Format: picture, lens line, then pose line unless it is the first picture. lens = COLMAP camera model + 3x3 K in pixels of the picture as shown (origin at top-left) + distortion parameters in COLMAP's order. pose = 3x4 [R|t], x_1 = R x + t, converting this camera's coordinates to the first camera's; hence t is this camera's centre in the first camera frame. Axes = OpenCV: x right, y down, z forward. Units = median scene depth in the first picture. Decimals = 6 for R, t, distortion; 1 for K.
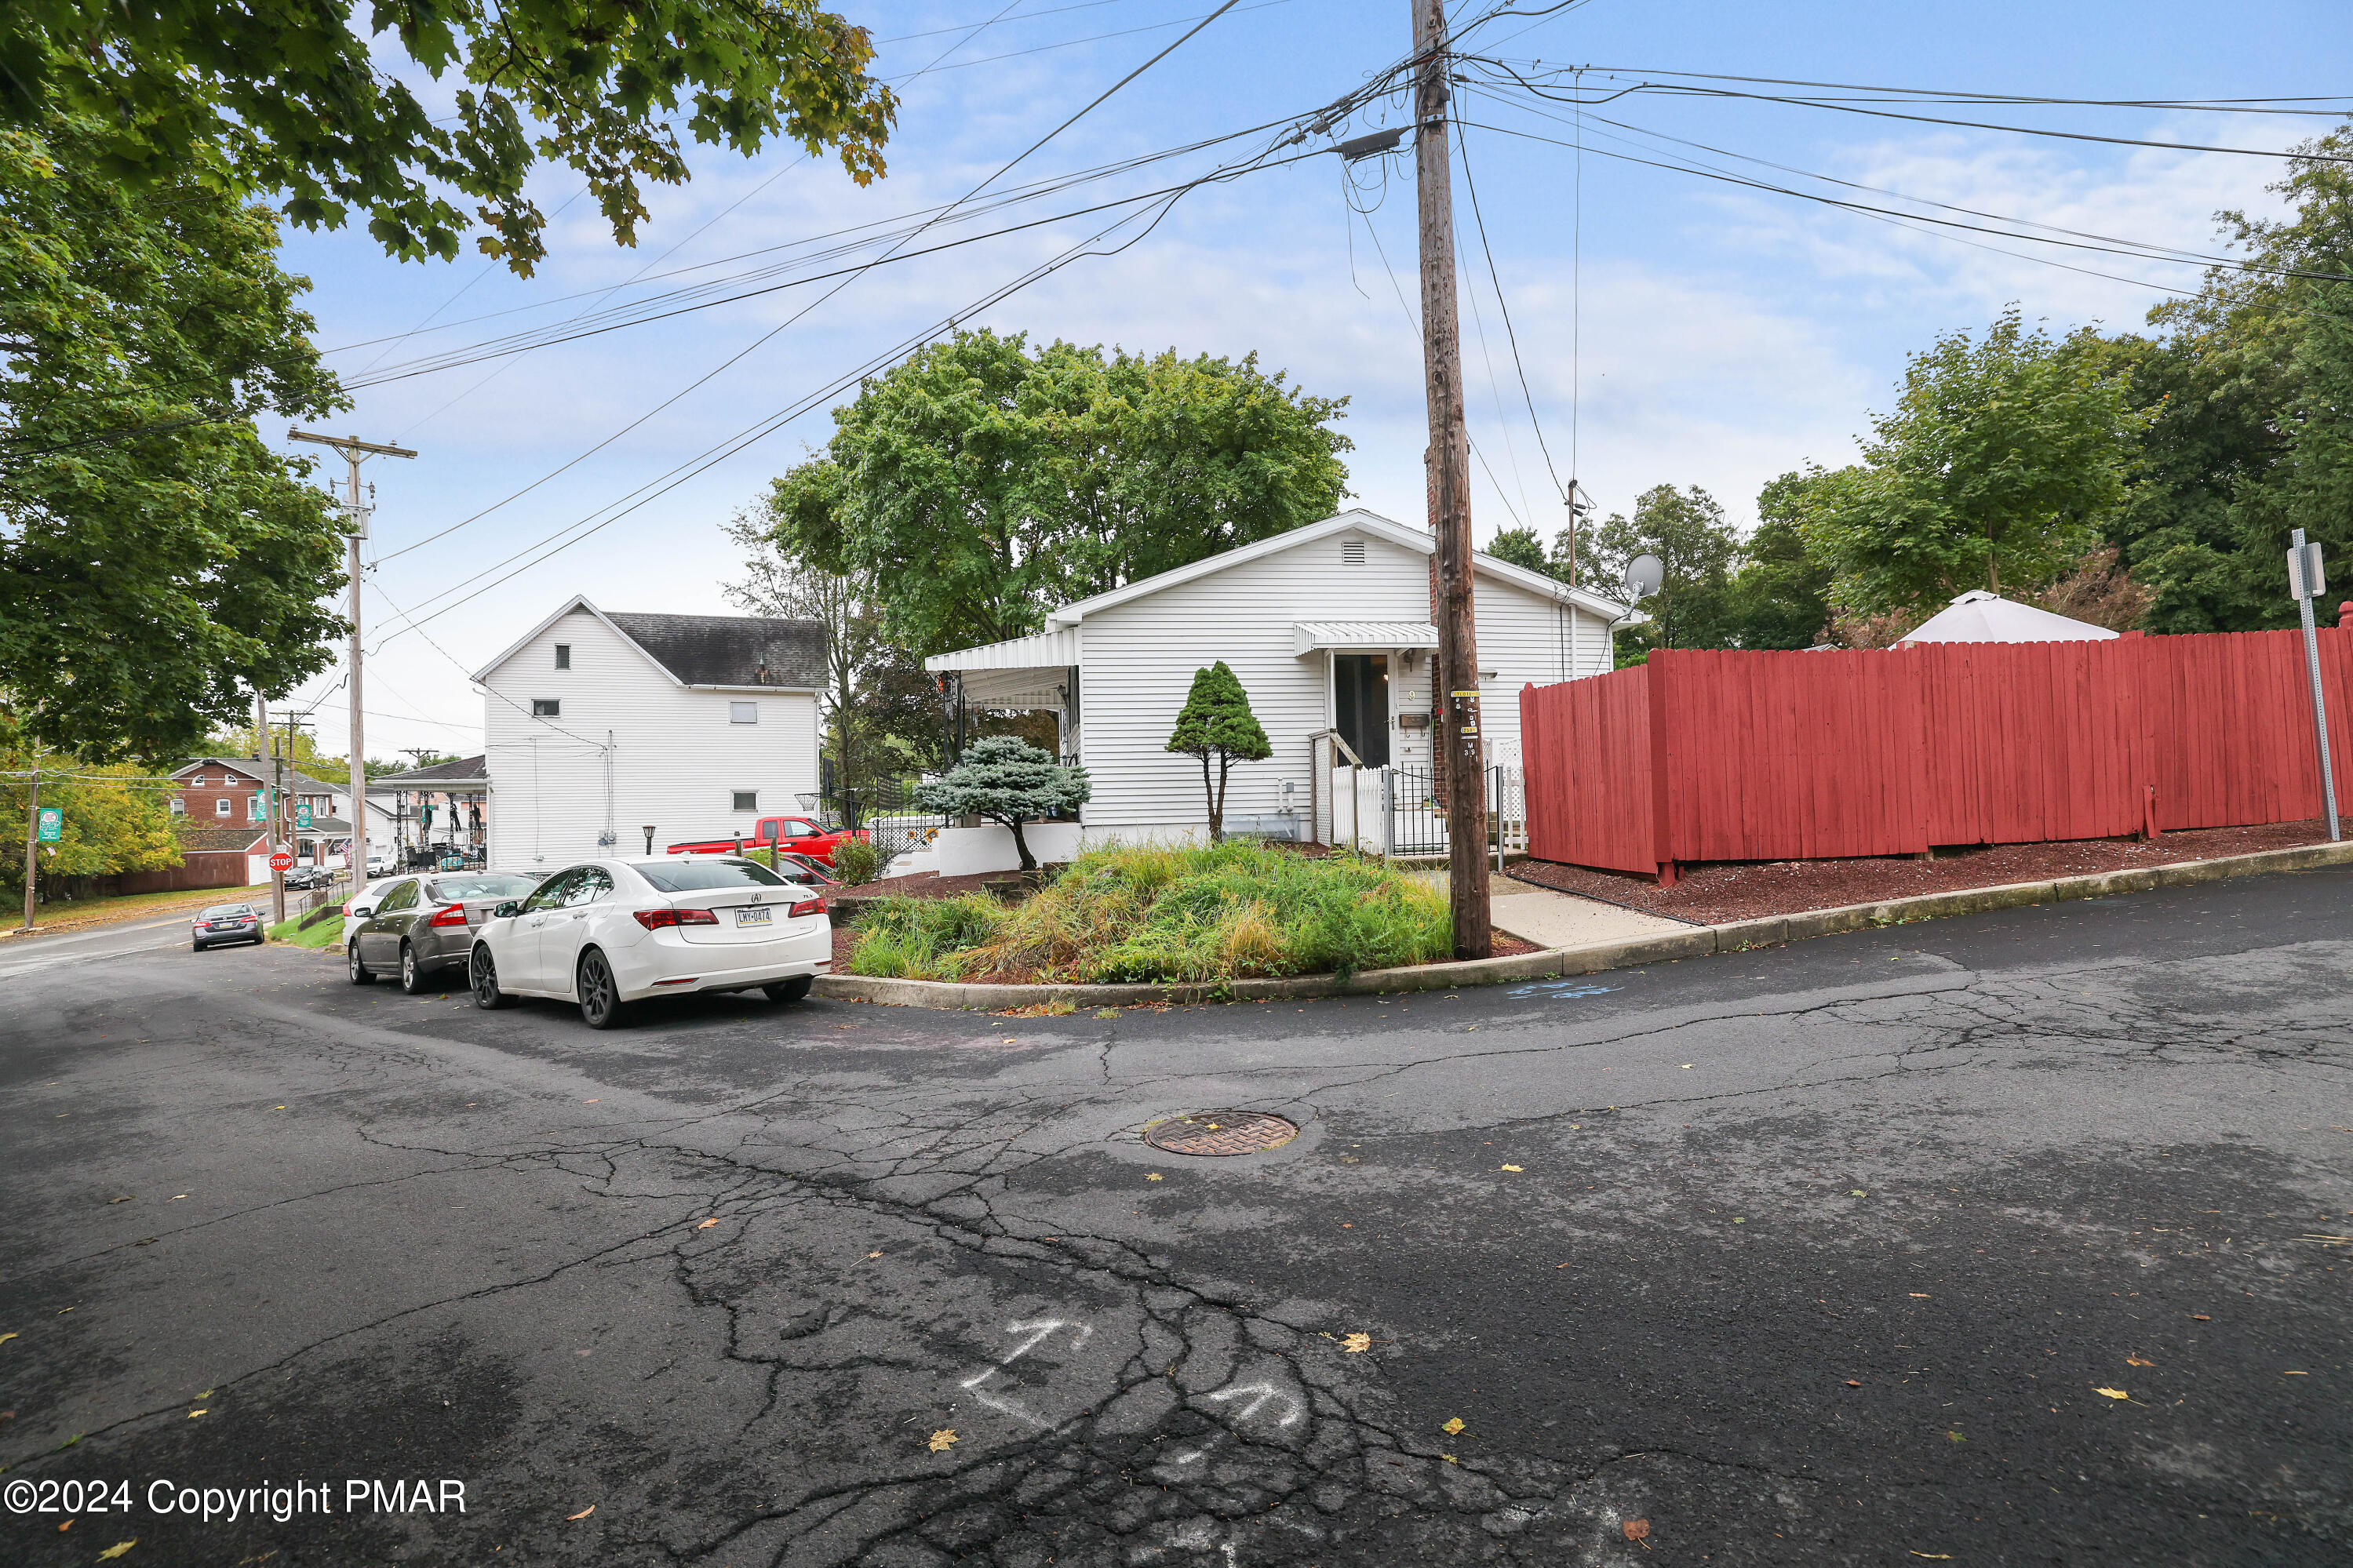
lens RADIAL K [[1041.6, 0, 1162.1], [0, 1041.6, 786.5], [0, 0, 1]] dist [-0.041564, 0.015627]
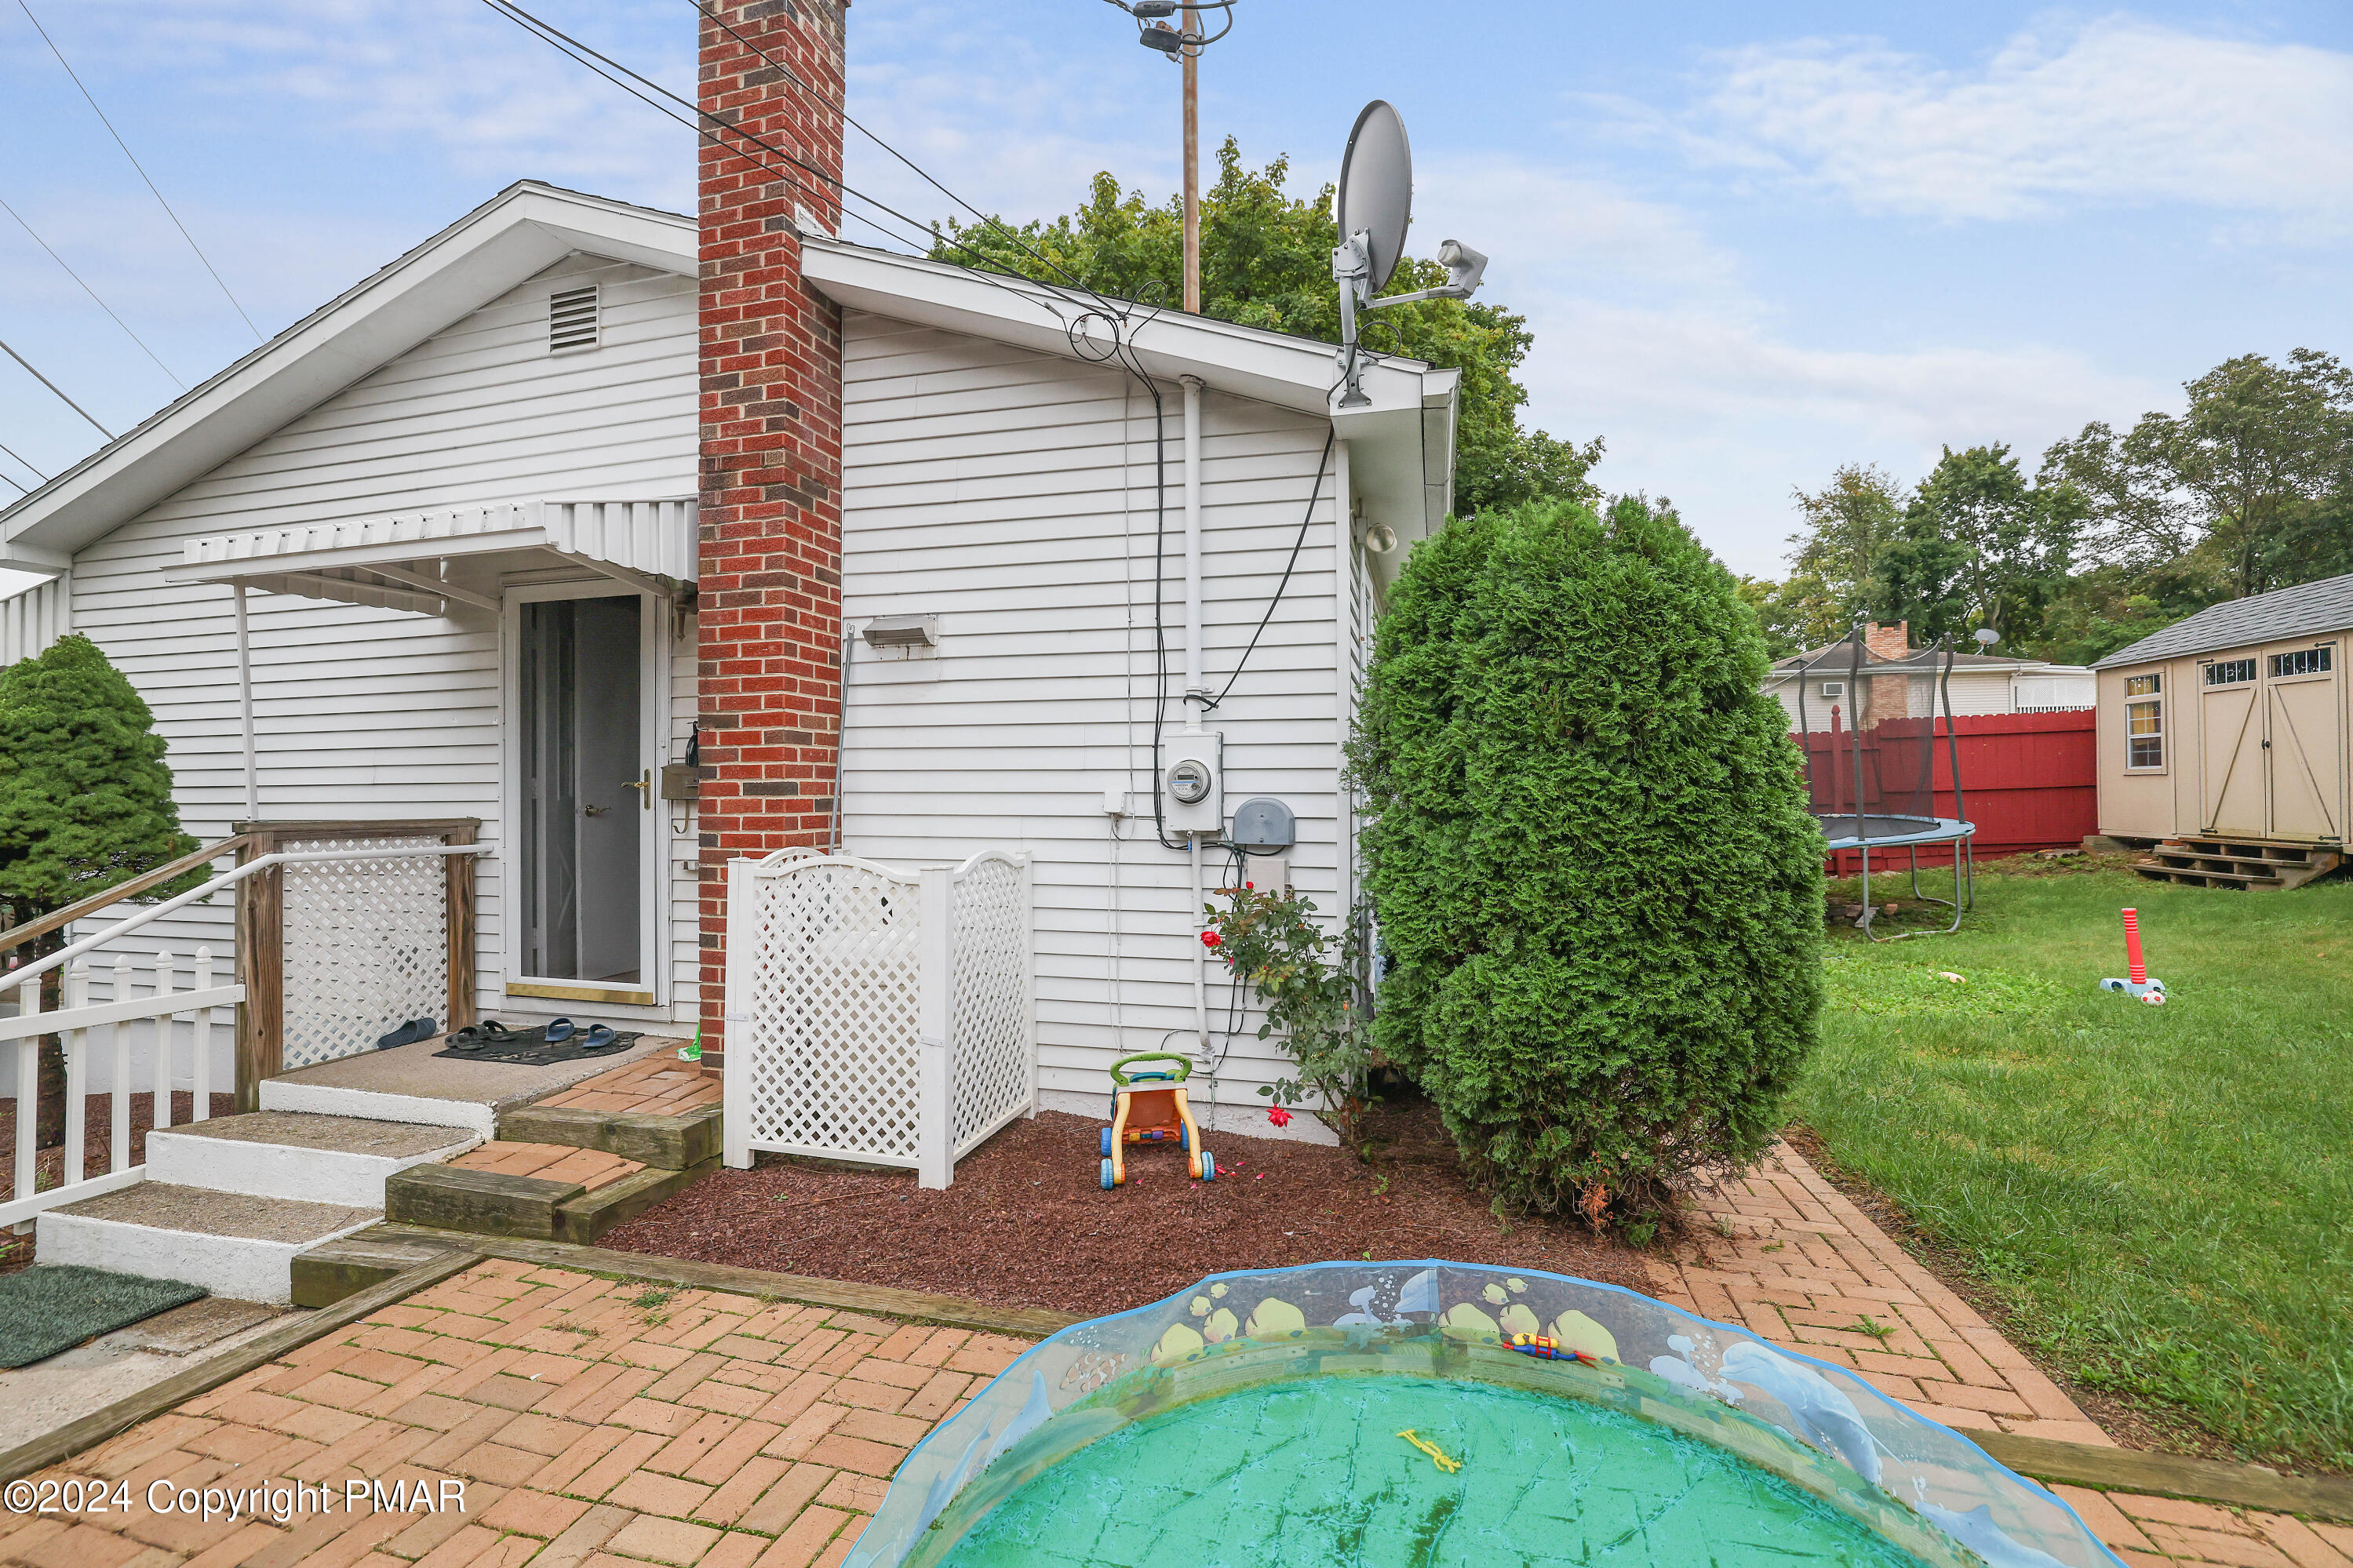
lens RADIAL K [[1031.4, 0, 1167.4], [0, 1031.4, 790.3], [0, 0, 1]] dist [-0.045507, 0.016710]
pose [[0.925751, 0.014684, -0.377848, 0.529202], [-0.010229, 0.999853, 0.013794, -0.068990], [0.377994, -0.008905, 0.925765, 0.772245]]
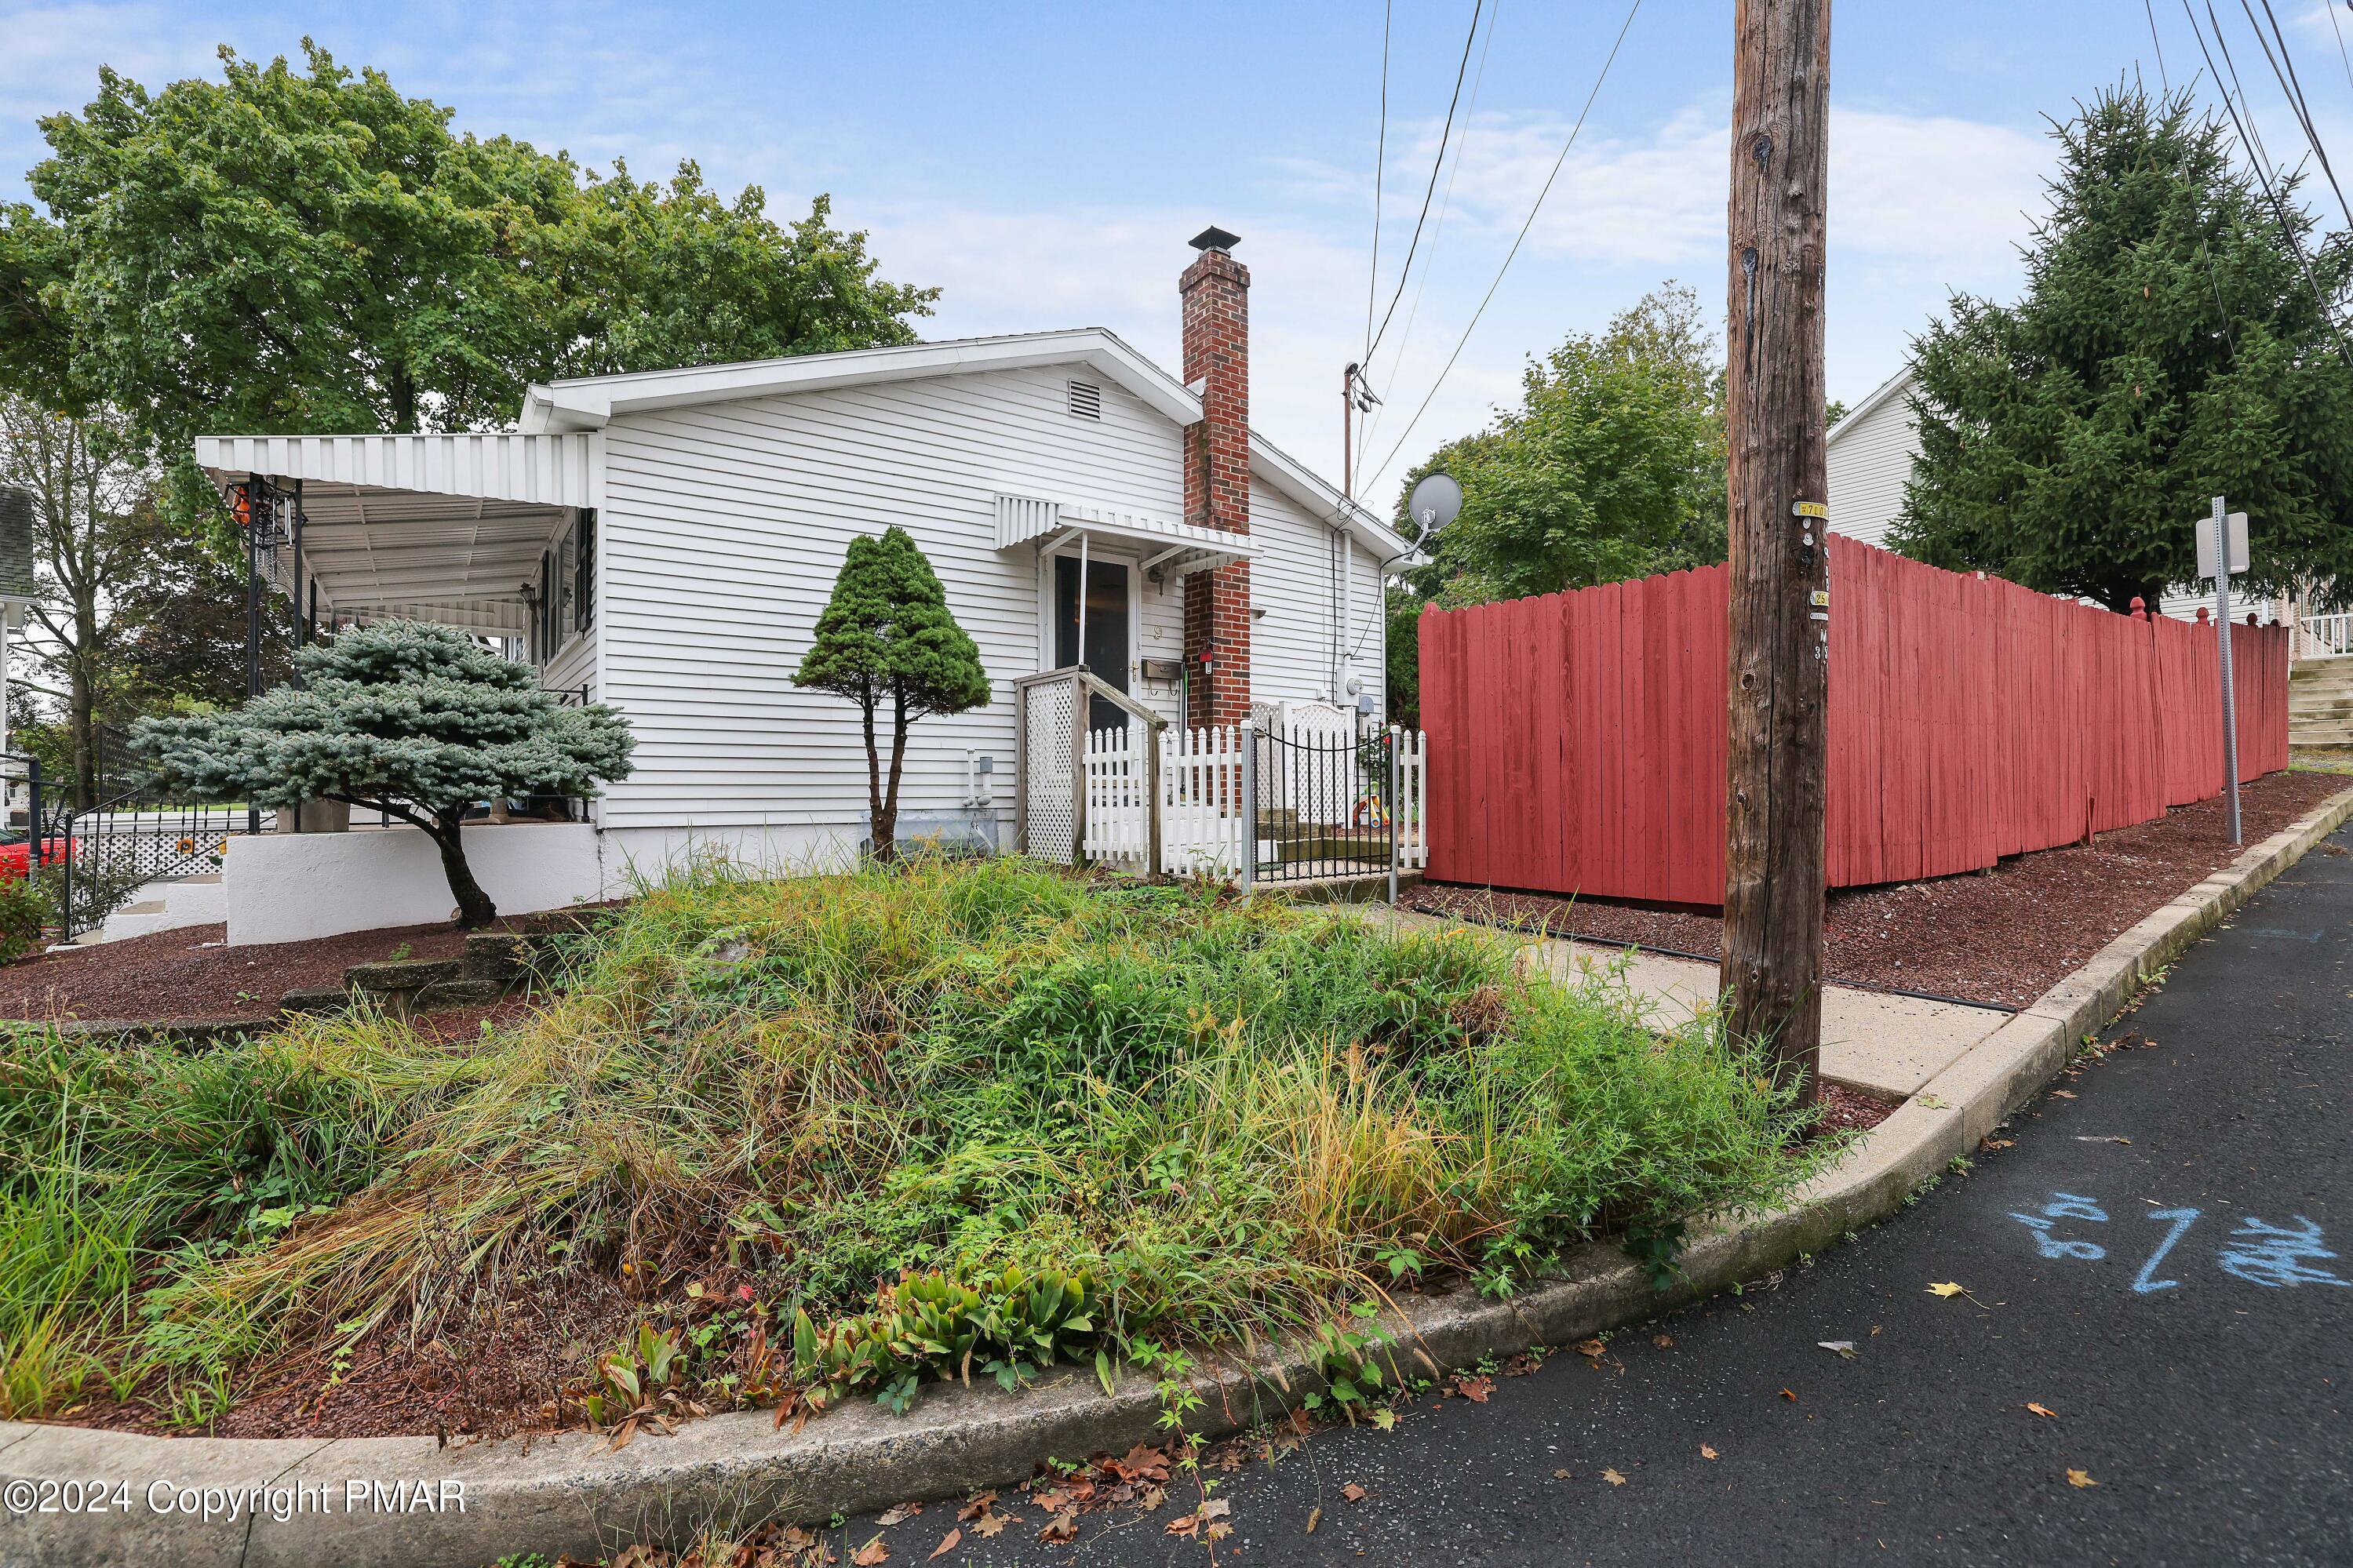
lens RADIAL K [[1041.6, 0, 1162.1], [0, 1041.6, 786.5], [0, 0, 1]] dist [-0.041564, 0.015627]
pose [[0.876775, 0.019286, 0.480514, -0.076412], [-0.016635, 0.999814, -0.009776, 0.017370], [-0.480613, 0.000579, 0.876933, 0.434167]]
